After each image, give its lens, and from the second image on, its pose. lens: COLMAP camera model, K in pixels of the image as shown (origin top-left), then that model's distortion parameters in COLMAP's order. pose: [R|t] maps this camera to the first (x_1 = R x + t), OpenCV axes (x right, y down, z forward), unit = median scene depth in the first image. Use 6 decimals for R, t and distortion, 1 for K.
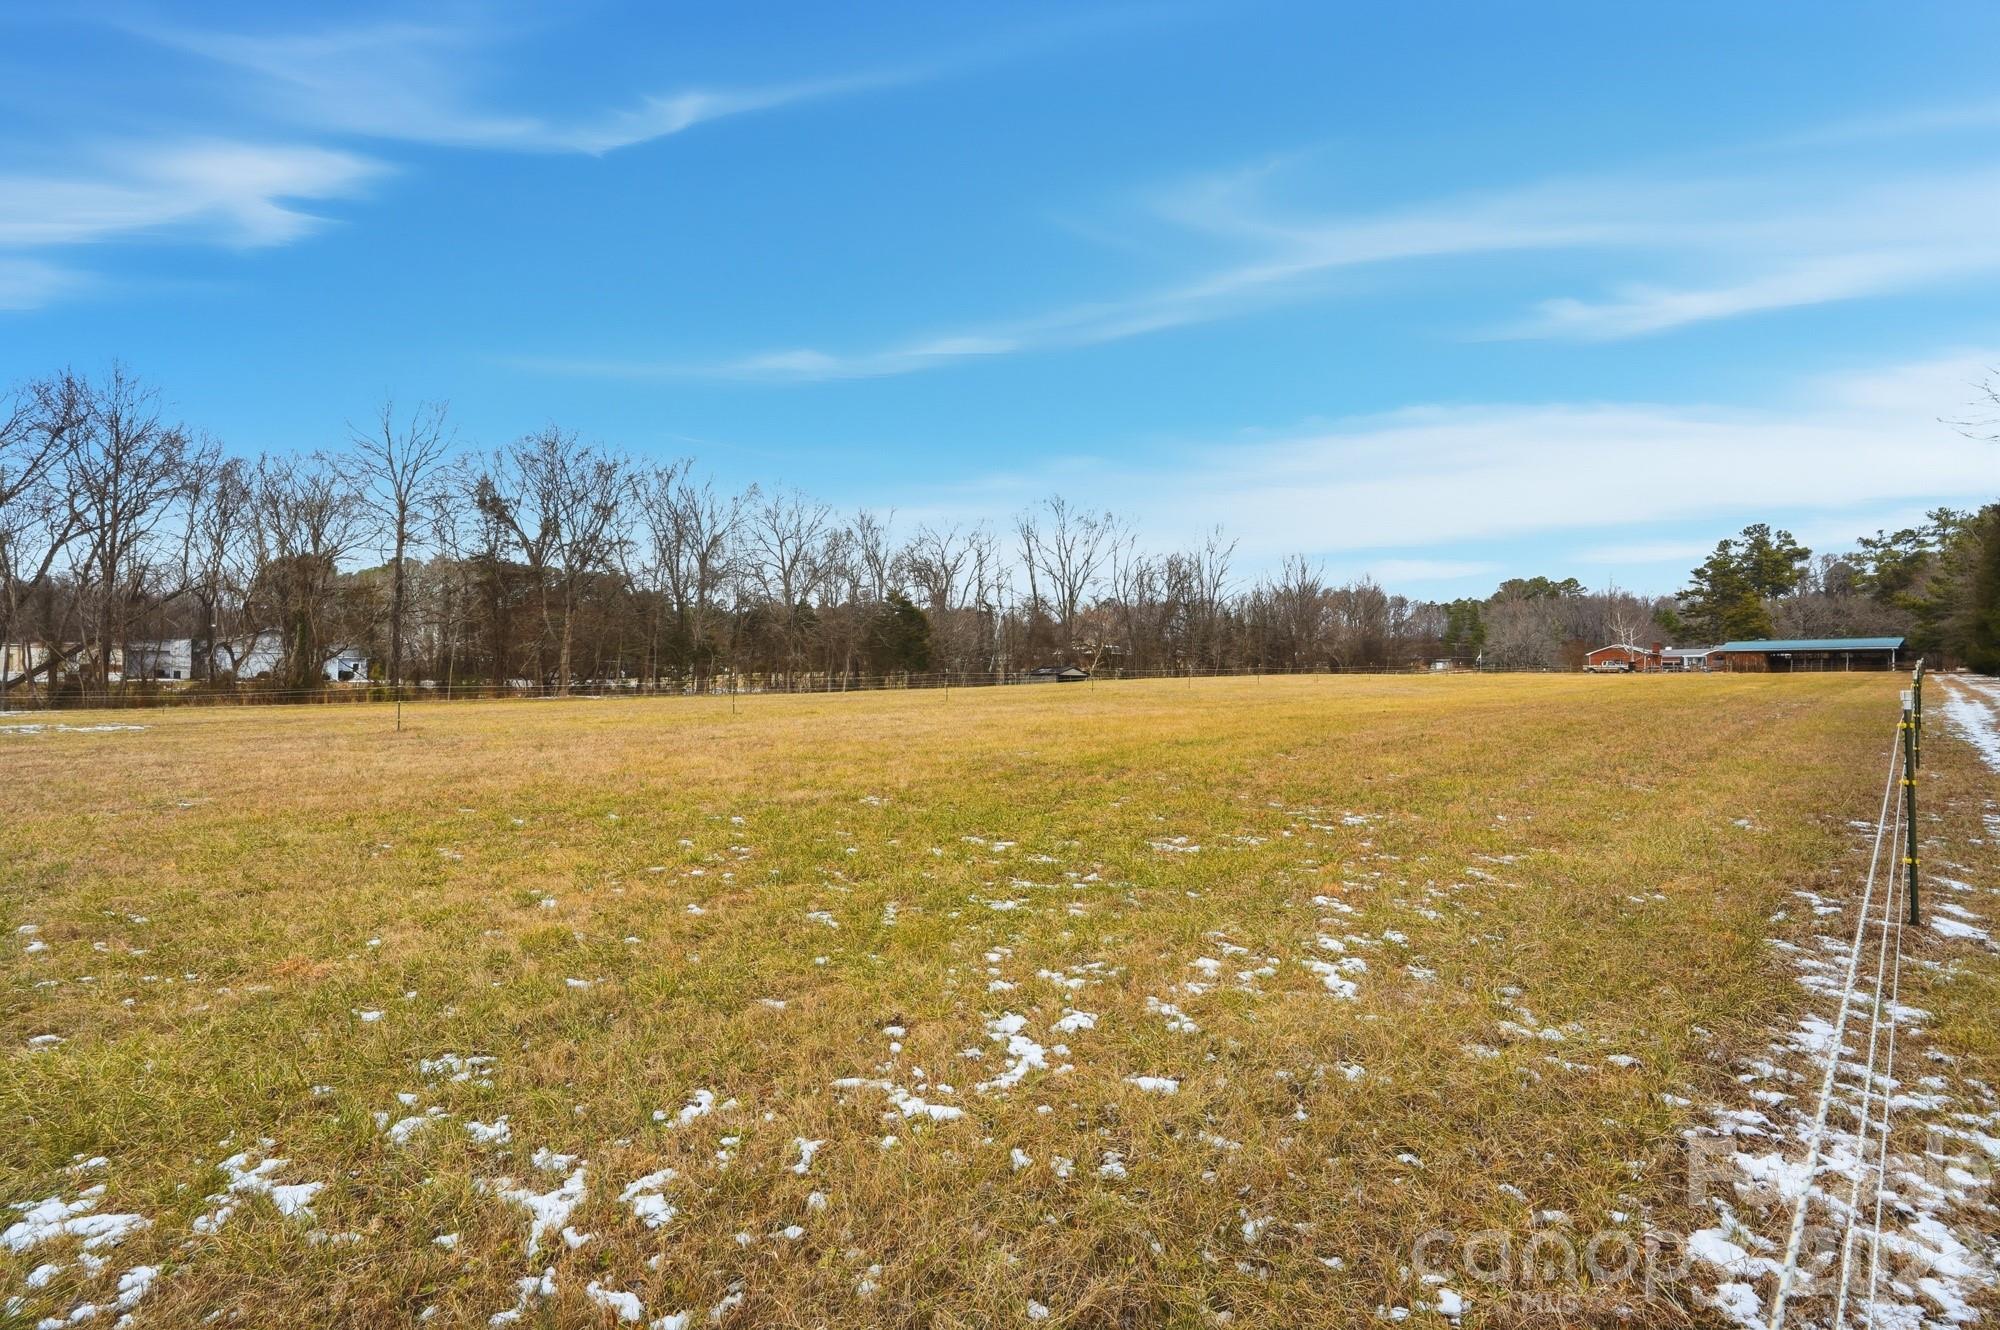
lens RADIAL K [[940.7, 0, 995.3], [0, 940.7, 669.1], [0, 0, 1]] dist [-0.001307, 0.000400]
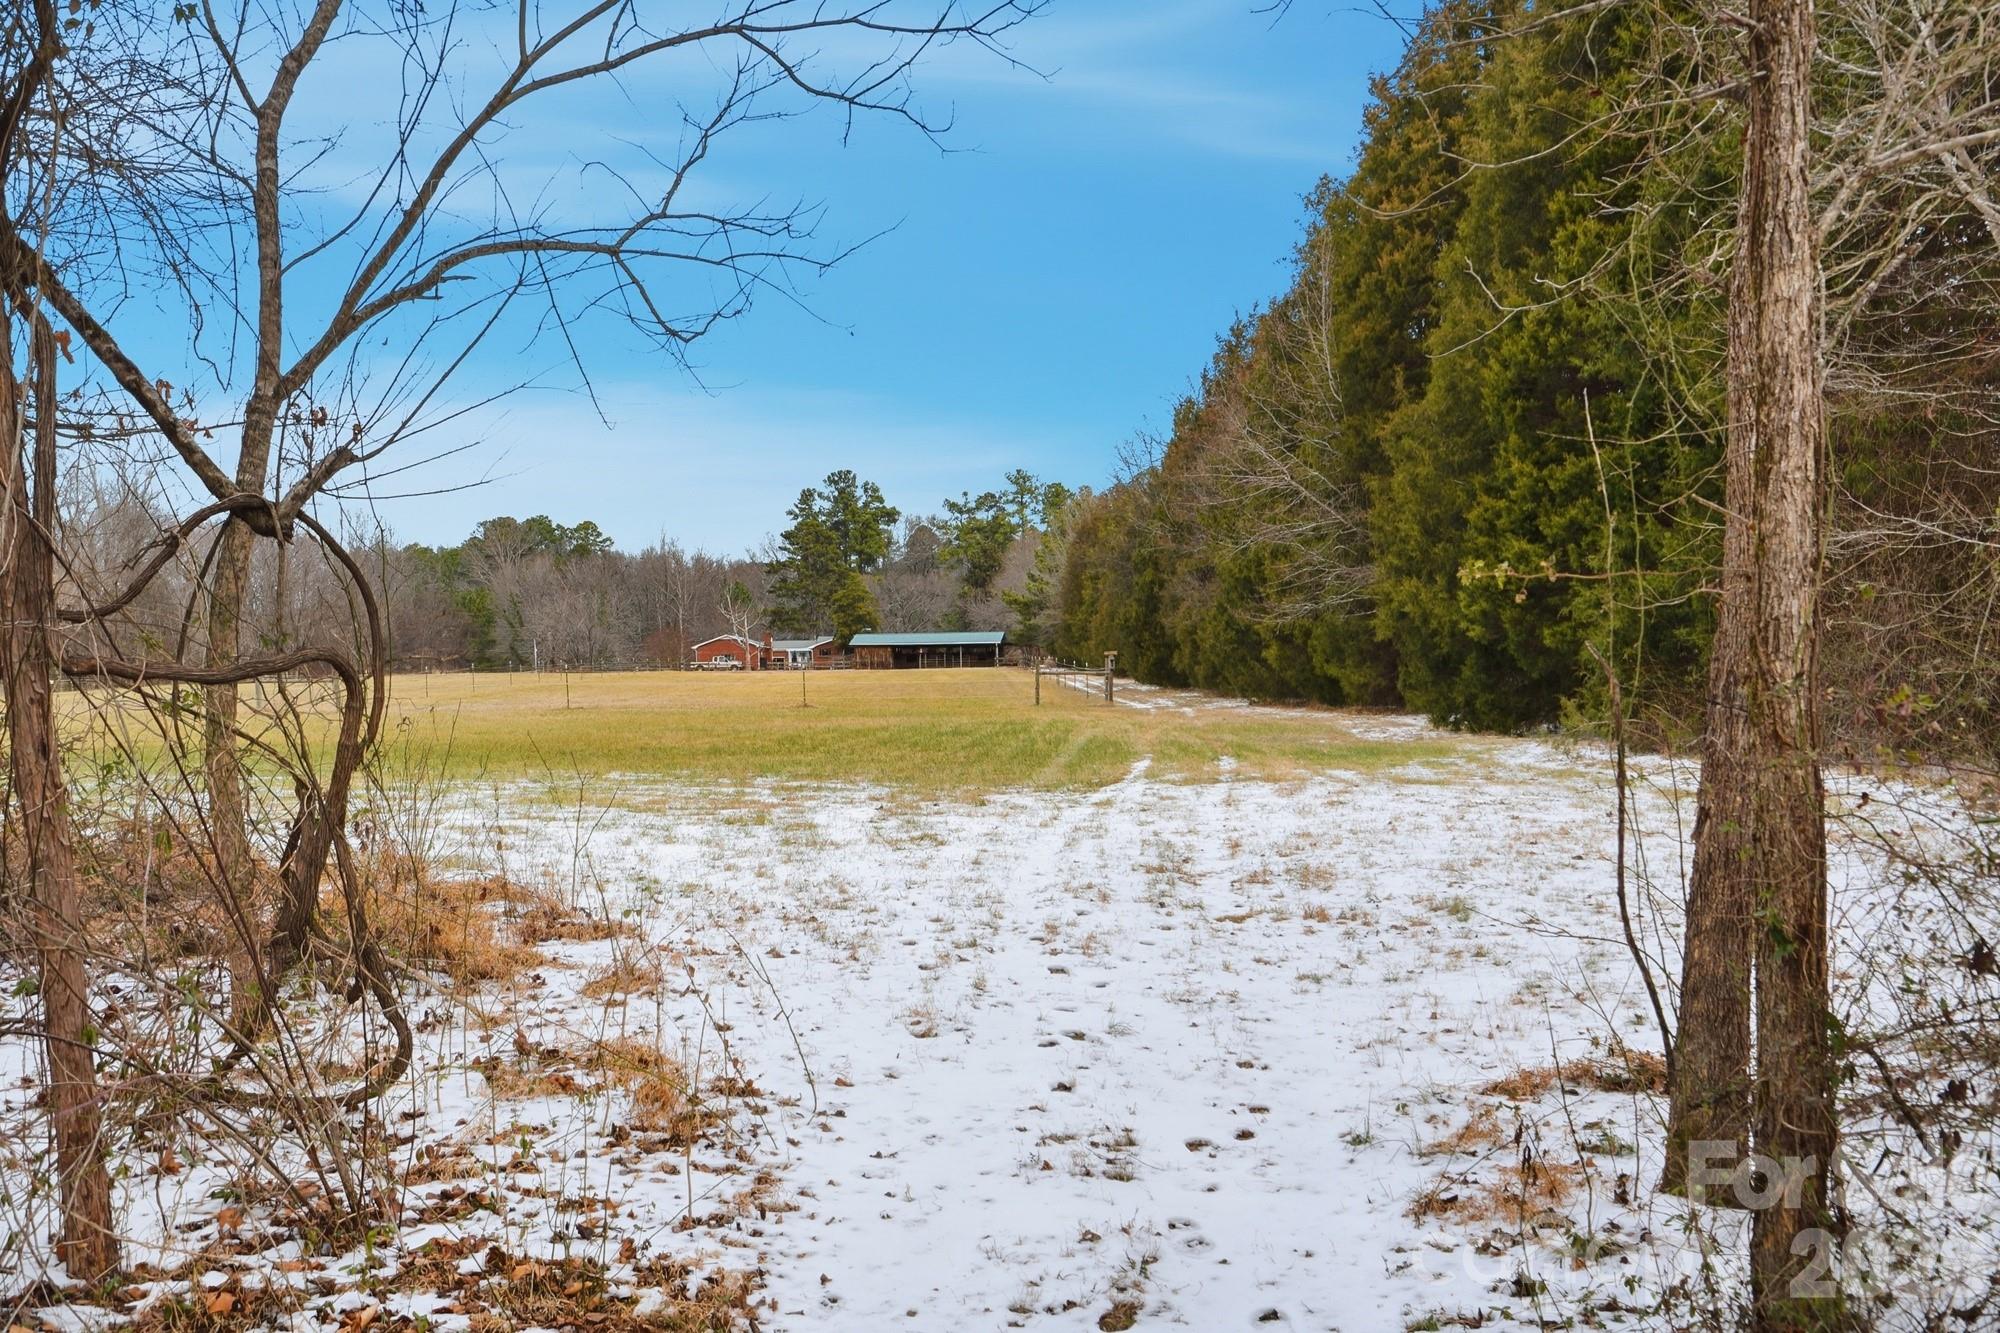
lens RADIAL K [[1848.3, 0, 1001.2], [0, 1848.3, 667.0], [0, 0, 1]] dist [0.001850, 0.000000]
pose [[0.707934, -0.001748, 0.706277, -0.135923], [0.003553, 0.999993, -0.001087, 0.001572], [-0.706270, 0.003279, 0.707935, -0.122515]]
